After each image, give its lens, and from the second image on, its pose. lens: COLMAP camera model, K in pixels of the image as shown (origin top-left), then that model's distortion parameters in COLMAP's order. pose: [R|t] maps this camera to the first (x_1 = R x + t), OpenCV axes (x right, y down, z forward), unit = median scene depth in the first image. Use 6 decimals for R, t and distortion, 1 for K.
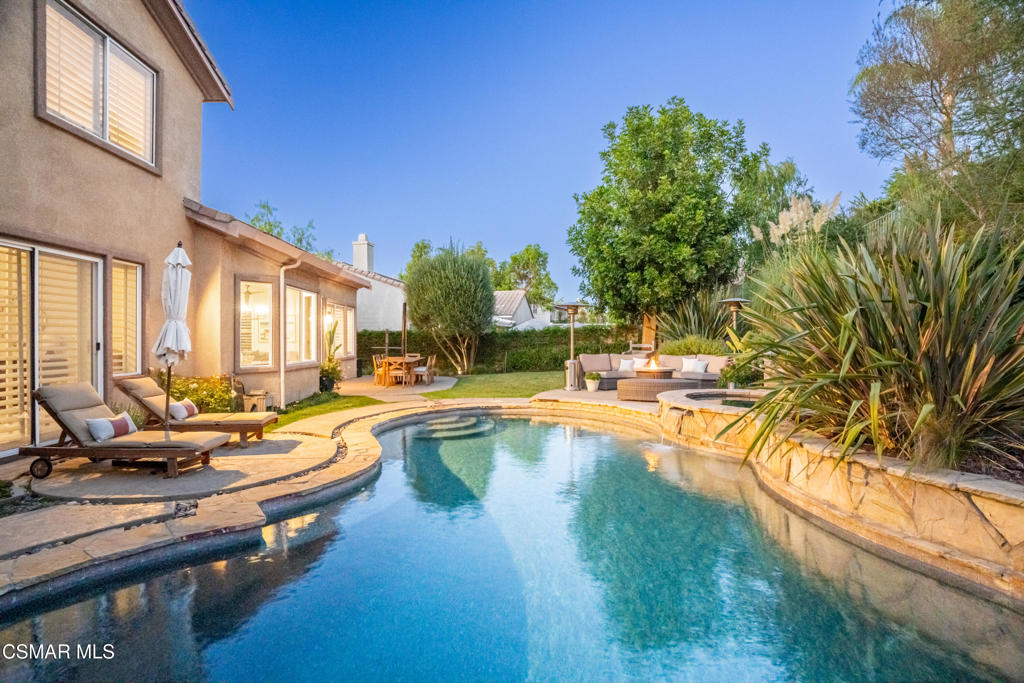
lens RADIAL K [[473.3, 0, 517.1], [0, 473.3, 342.6], [0, 0, 1]] dist [-0.071554, 0.026328]
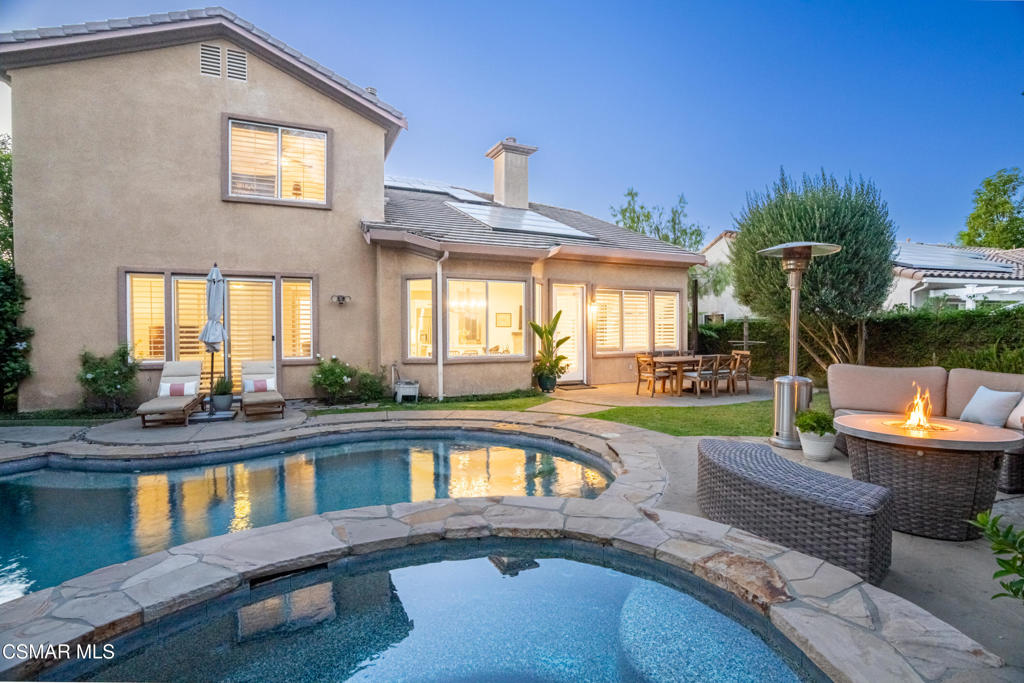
lens RADIAL K [[473.3, 0, 517.1], [0, 473.3, 342.6], [0, 0, 1]] dist [-0.071554, 0.026328]
pose [[0.391694, 0.015668, -0.919962, 0.481784], [-0.000315, 0.999857, 0.016895, -0.001563], [0.920095, -0.006328, 0.391643, 0.690284]]
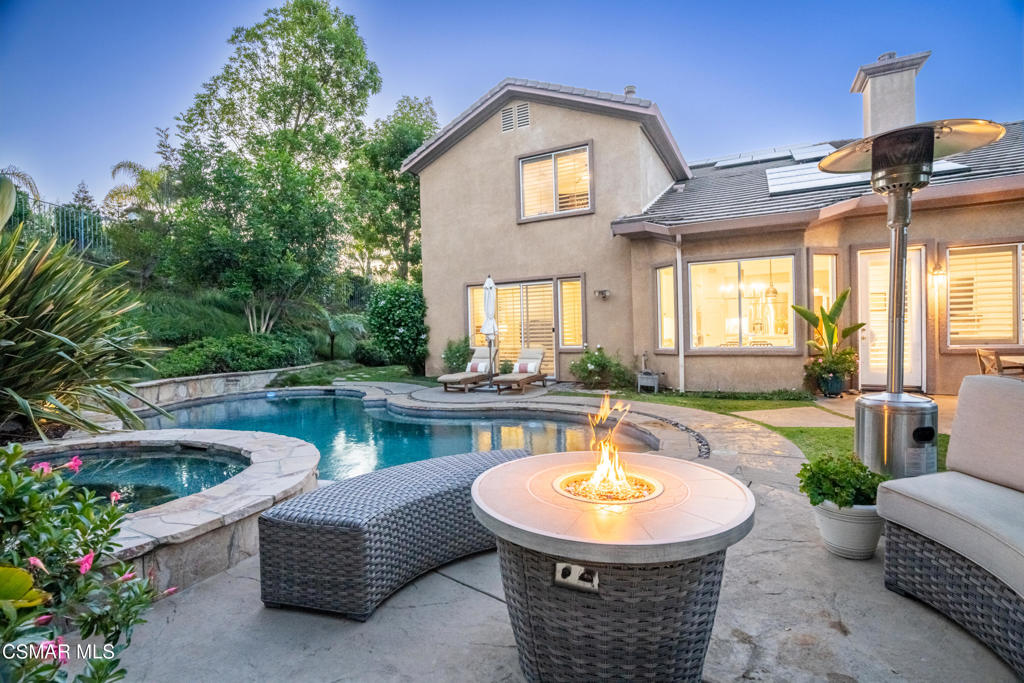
lens RADIAL K [[473.3, 0, 517.1], [0, 473.3, 342.6], [0, 0, 1]] dist [-0.071554, 0.026328]
pose [[-0.499128, 0.034054, -0.865859, 0.468773], [0.020392, 0.999412, 0.027552, 0.002647], [0.866288, -0.003905, -0.499529, 1.098603]]
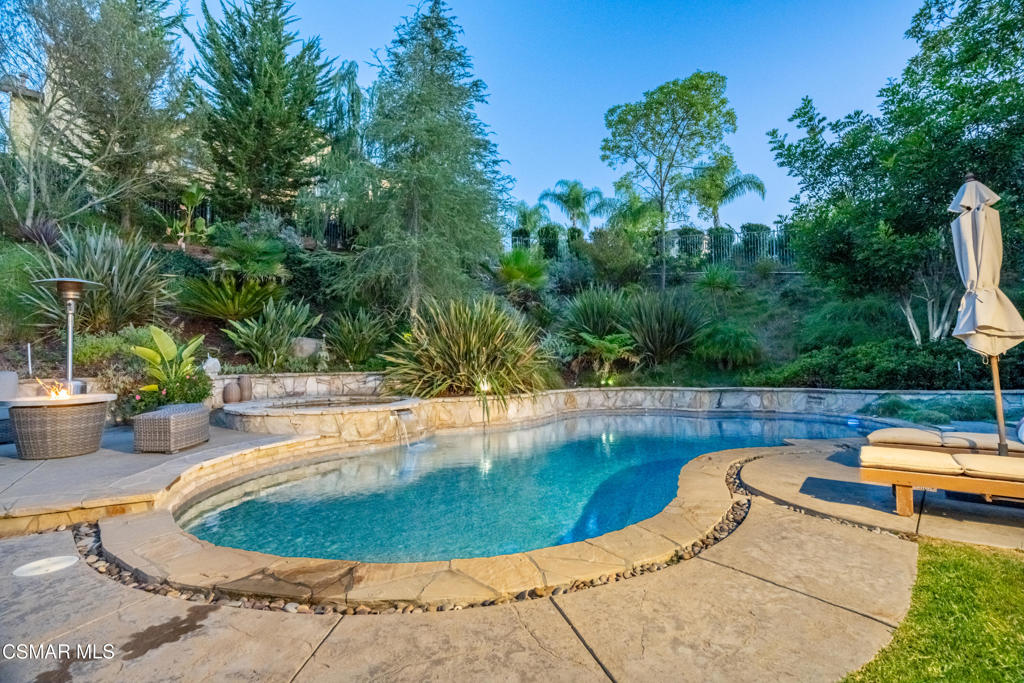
lens RADIAL K [[473.3, 0, 517.1], [0, 473.3, 342.6], [0, 0, 1]] dist [-0.071554, 0.026328]
pose [[-0.701677, 0.040635, 0.711336, -0.393957], [0.016057, 0.999021, -0.041230, 0.028373], [-0.712314, -0.017508, -0.701642, 1.035008]]
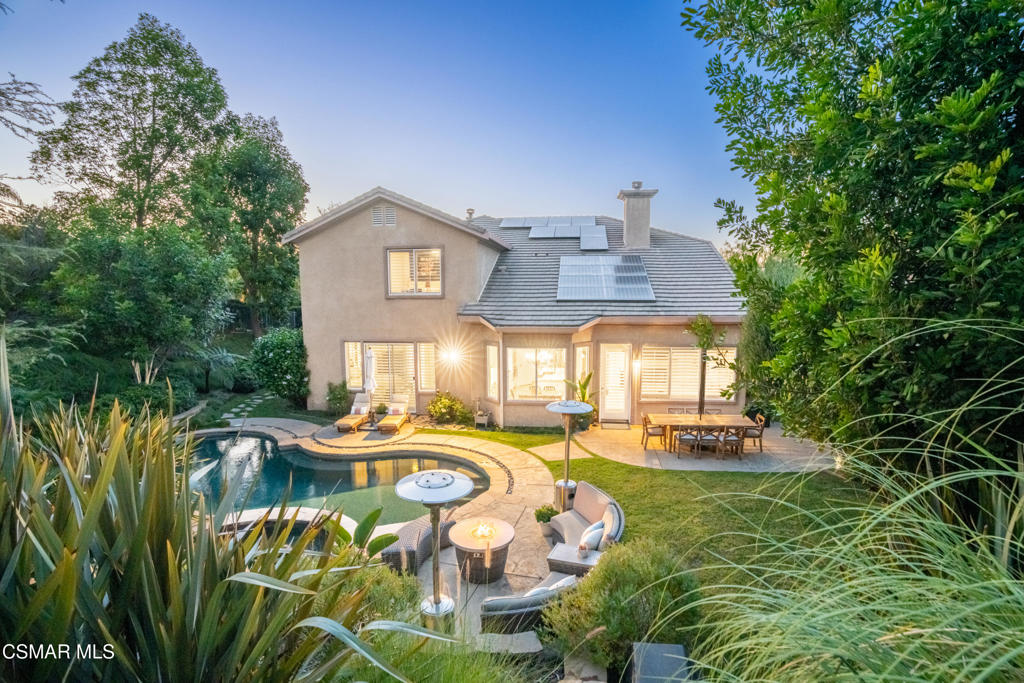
lens RADIAL K [[473.3, 0, 517.1], [0, 473.3, 342.6], [0, 0, 1]] dist [-0.071554, 0.026328]
pose [[-0.157539, 0.097596, -0.982678, 0.917573], [-0.001892, 0.995073, 0.099131, -0.269347], [0.987511, 0.017477, -0.156578, 1.189360]]
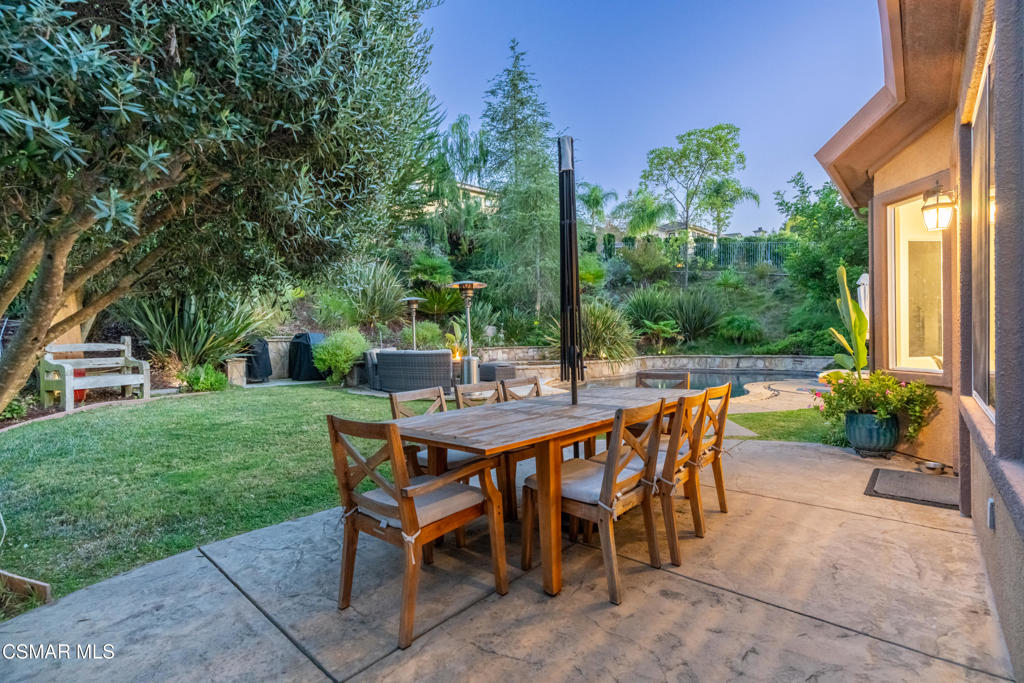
lens RADIAL K [[457.8, 0, 517.8], [0, 457.8, 344.0], [0, 0, 1]] dist [-0.000334, -0.017655]
pose [[-0.725685, 0.002573, 0.688022, -0.522258], [0.019045, 0.999685, 0.016349, 0.010105], [-0.687763, 0.024967, -0.725506, 1.714830]]
